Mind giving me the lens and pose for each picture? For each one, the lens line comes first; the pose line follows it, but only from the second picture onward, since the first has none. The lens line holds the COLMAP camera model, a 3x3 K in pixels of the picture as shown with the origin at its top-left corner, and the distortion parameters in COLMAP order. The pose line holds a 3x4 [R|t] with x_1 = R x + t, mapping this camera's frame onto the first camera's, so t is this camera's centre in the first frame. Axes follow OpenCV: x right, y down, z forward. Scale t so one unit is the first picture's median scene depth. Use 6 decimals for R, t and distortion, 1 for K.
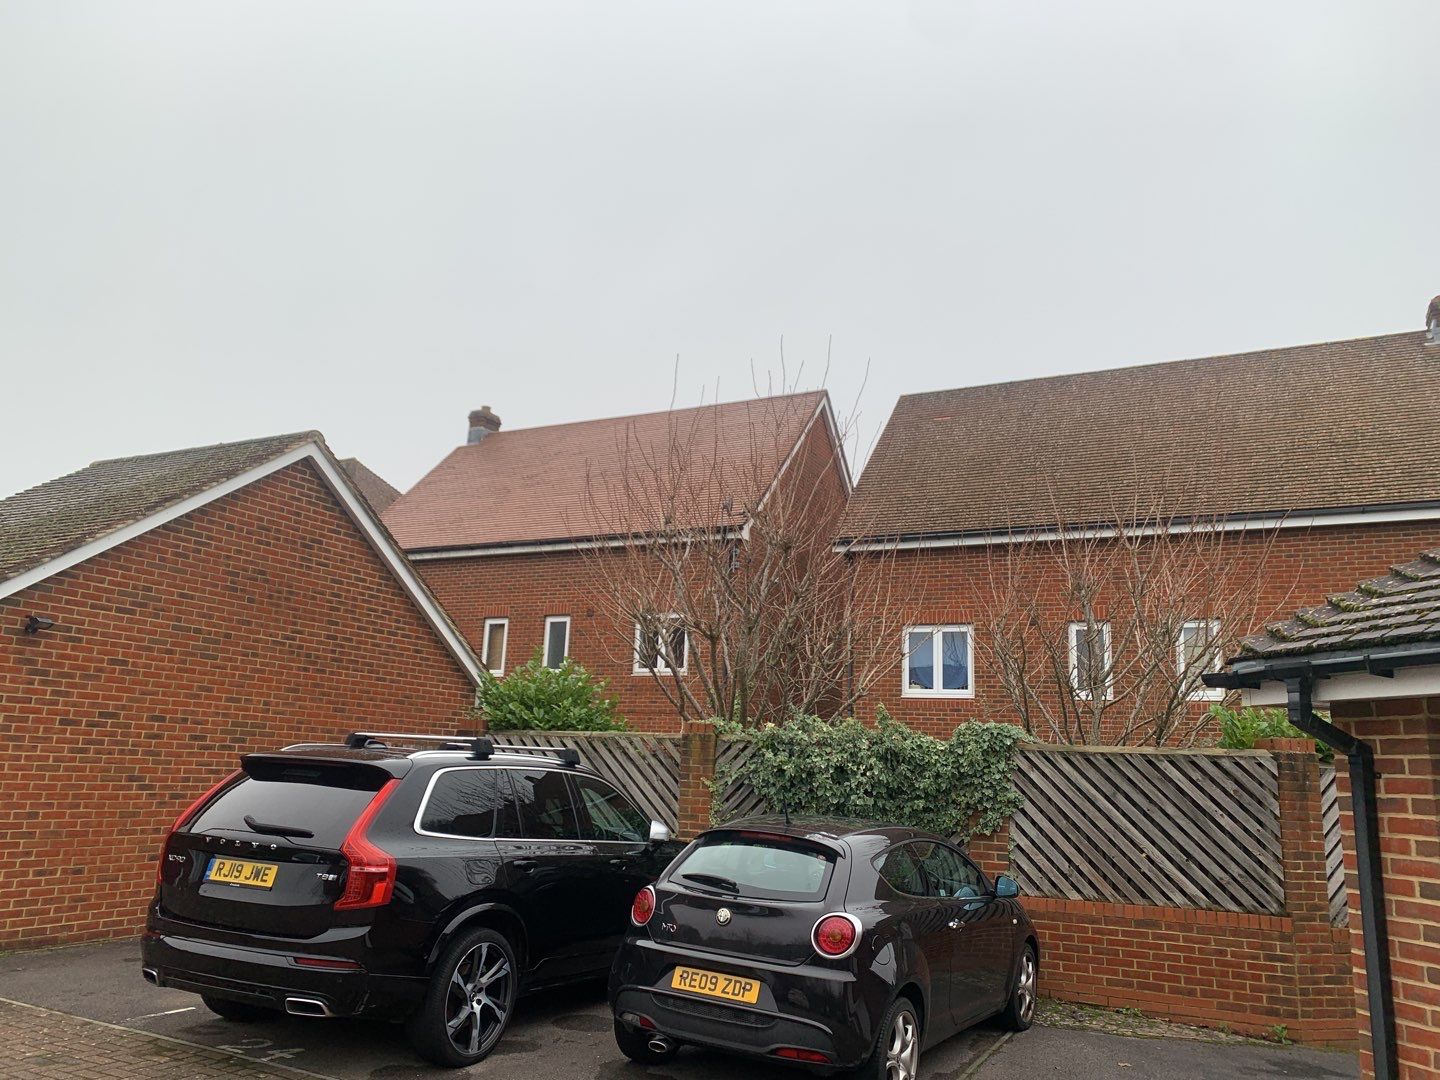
lens RADIAL K [[1089.3, 0, 725.3], [0, 1089.3, 543.4], [0, 0, 1]] dist [0.050621, -0.053955]
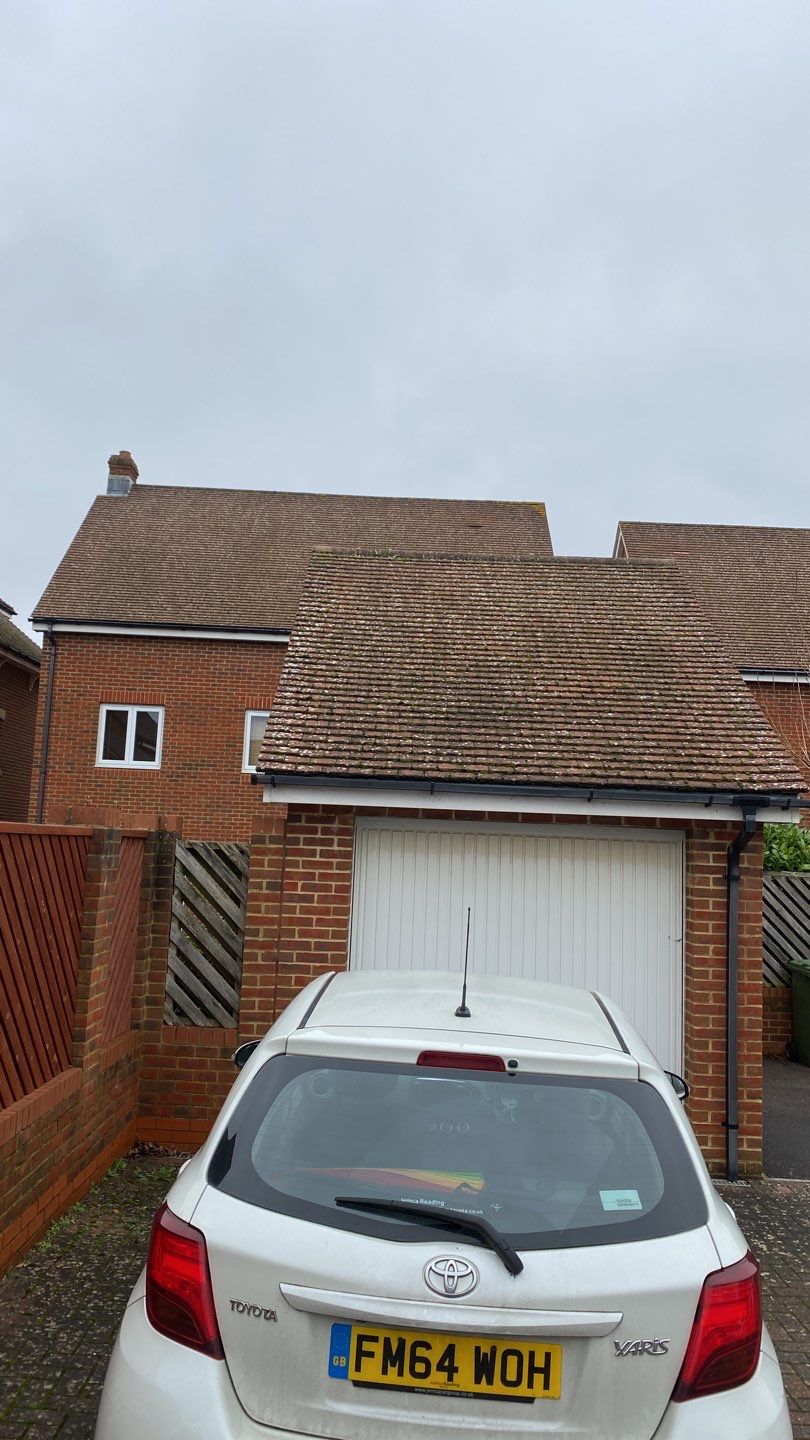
lens RADIAL K [[1083.2, 0, 408.1], [0, 1083.2, 726.0], [0, 0, 1]] dist [0.070501, -0.012814]
pose [[0.888221, 0.046024, 0.457104, -0.742633], [-0.098313, 0.990962, 0.091261, -0.020250], [-0.448773, -0.125999, 0.884719, 0.193120]]
